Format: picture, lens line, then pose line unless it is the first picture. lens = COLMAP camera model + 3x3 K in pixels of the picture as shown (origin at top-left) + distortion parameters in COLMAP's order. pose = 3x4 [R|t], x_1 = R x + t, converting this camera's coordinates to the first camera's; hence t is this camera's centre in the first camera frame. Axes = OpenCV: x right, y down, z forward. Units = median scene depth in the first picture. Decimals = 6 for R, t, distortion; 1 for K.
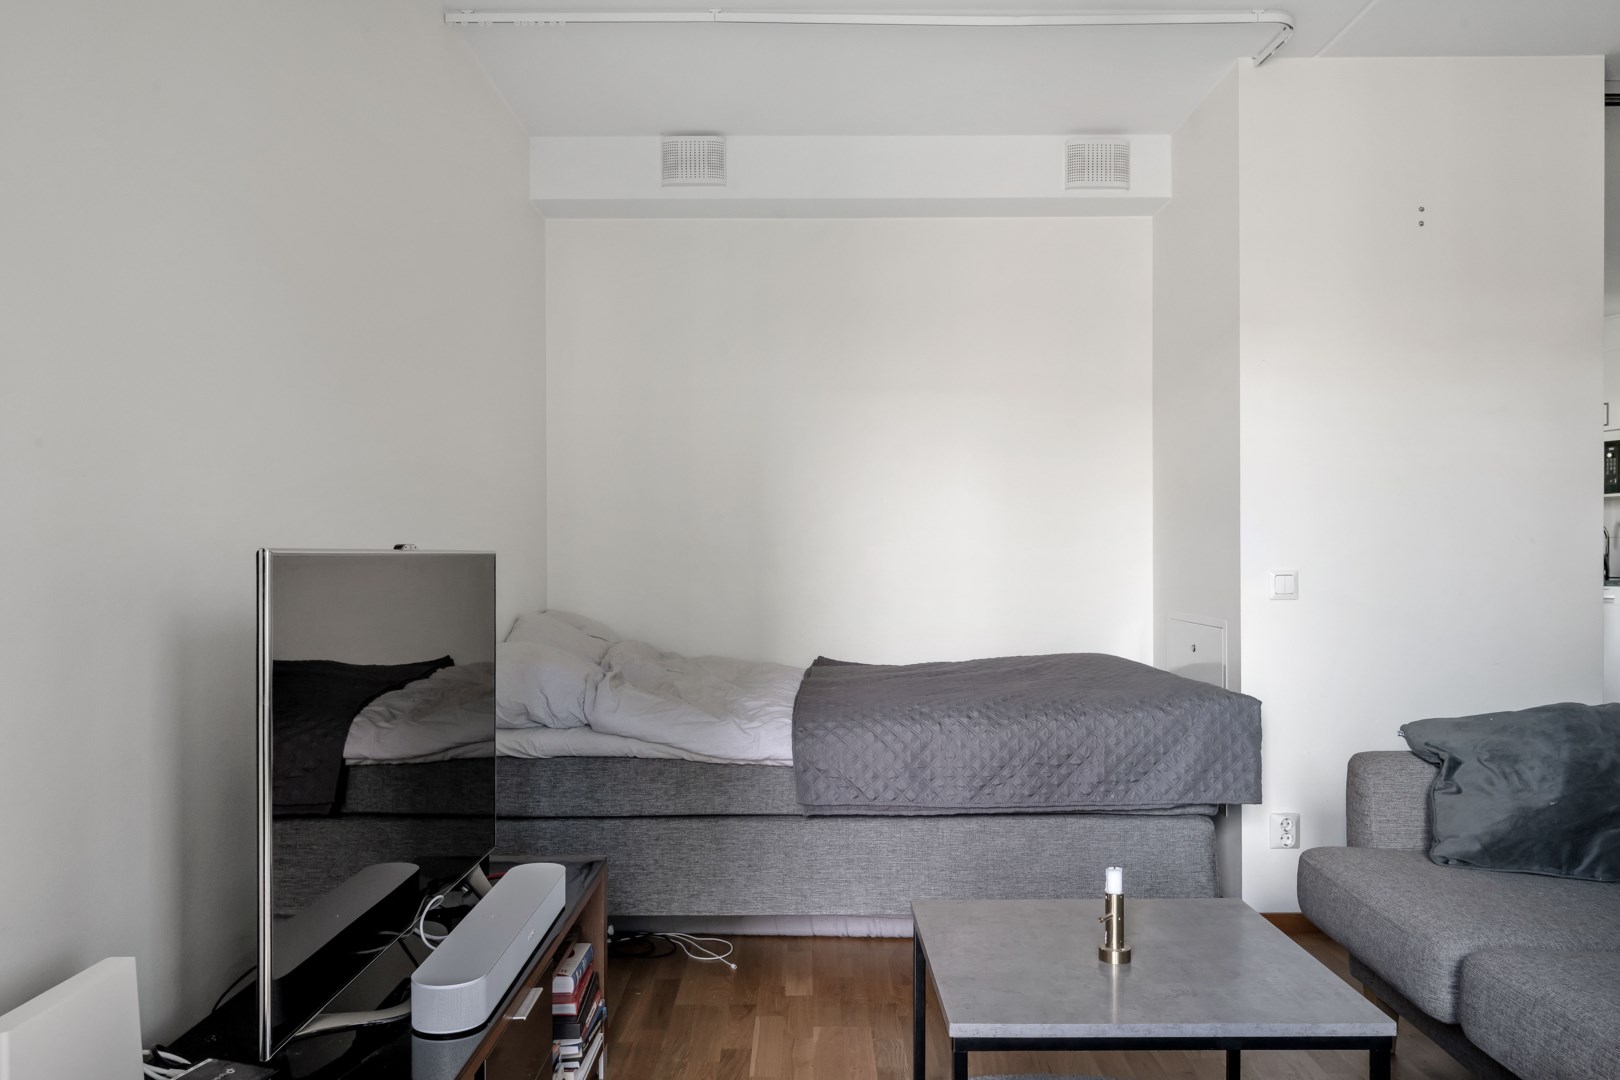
lens RADIAL K [[1261.2, 0, 813.8], [0, 1261.2, 552.8], [0, 0, 1]] dist [0.006478, -0.001905]
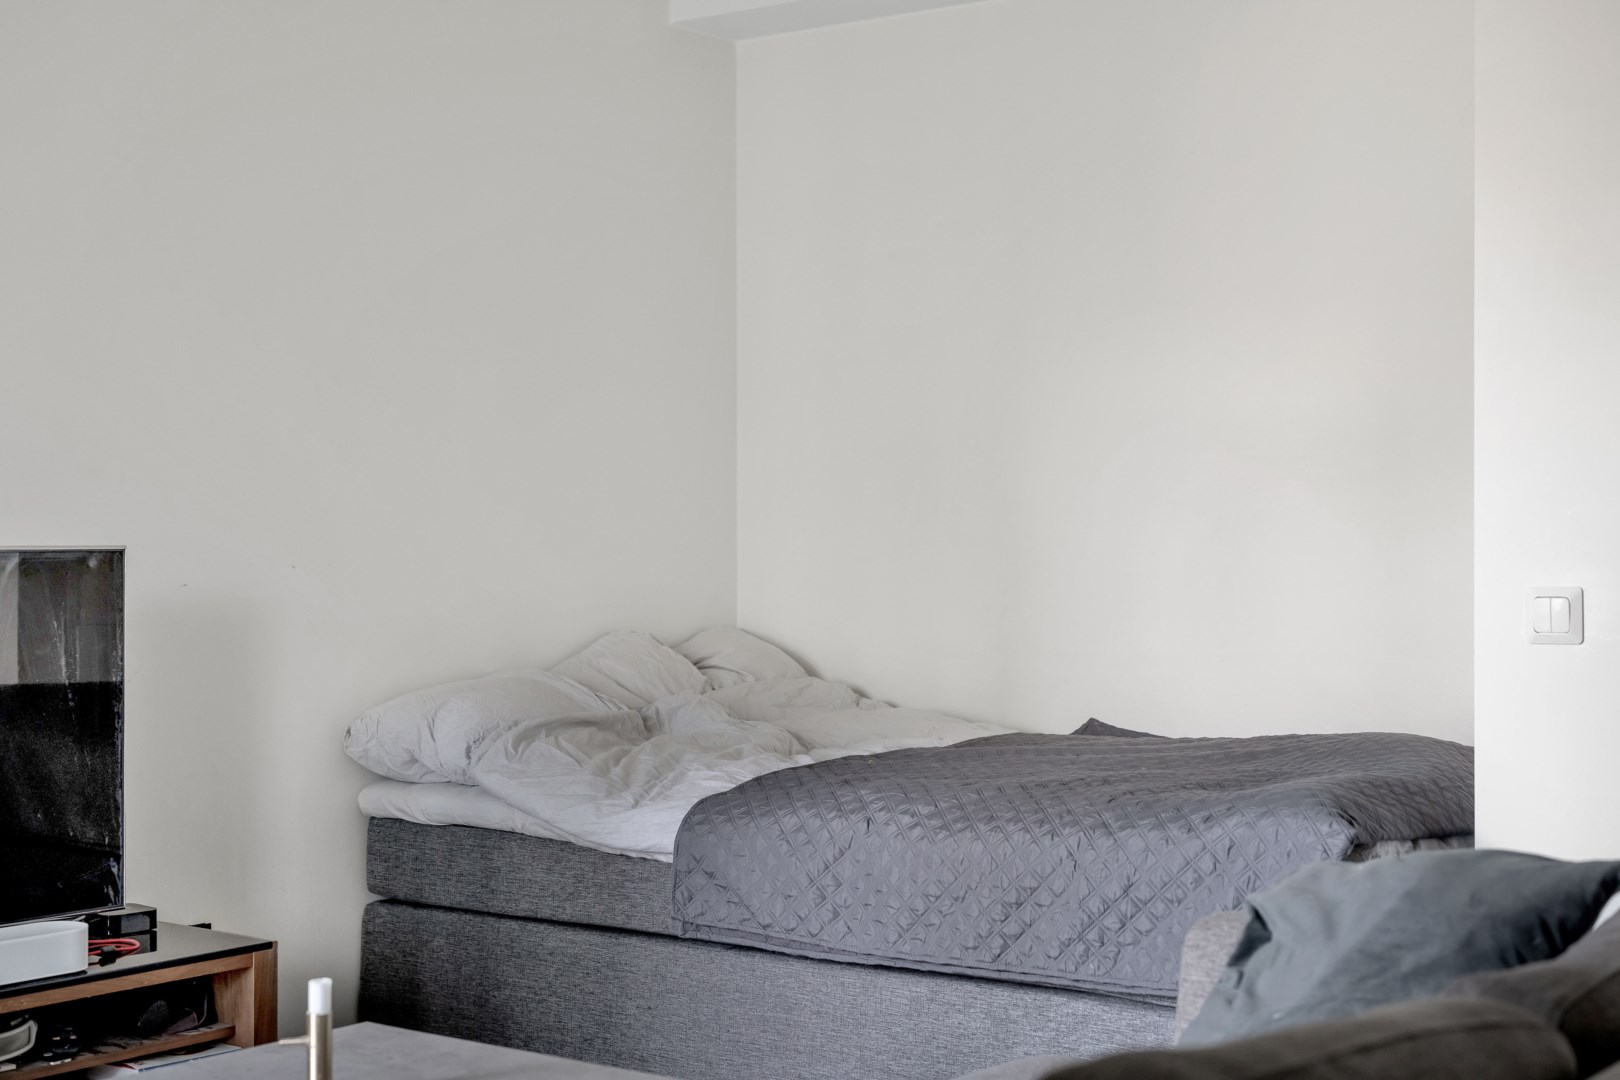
lens RADIAL K [[2343.6, 0, 814.3], [0, 2343.6, 539.2], [0, 0, 1]] dist [0.002188, 0.000000]
pose [[0.796211, 0.005269, -0.604995, 0.781351], [-0.003225, 0.999985, 0.004464, -0.010367], [0.605010, -0.001603, 0.796216, 0.048961]]
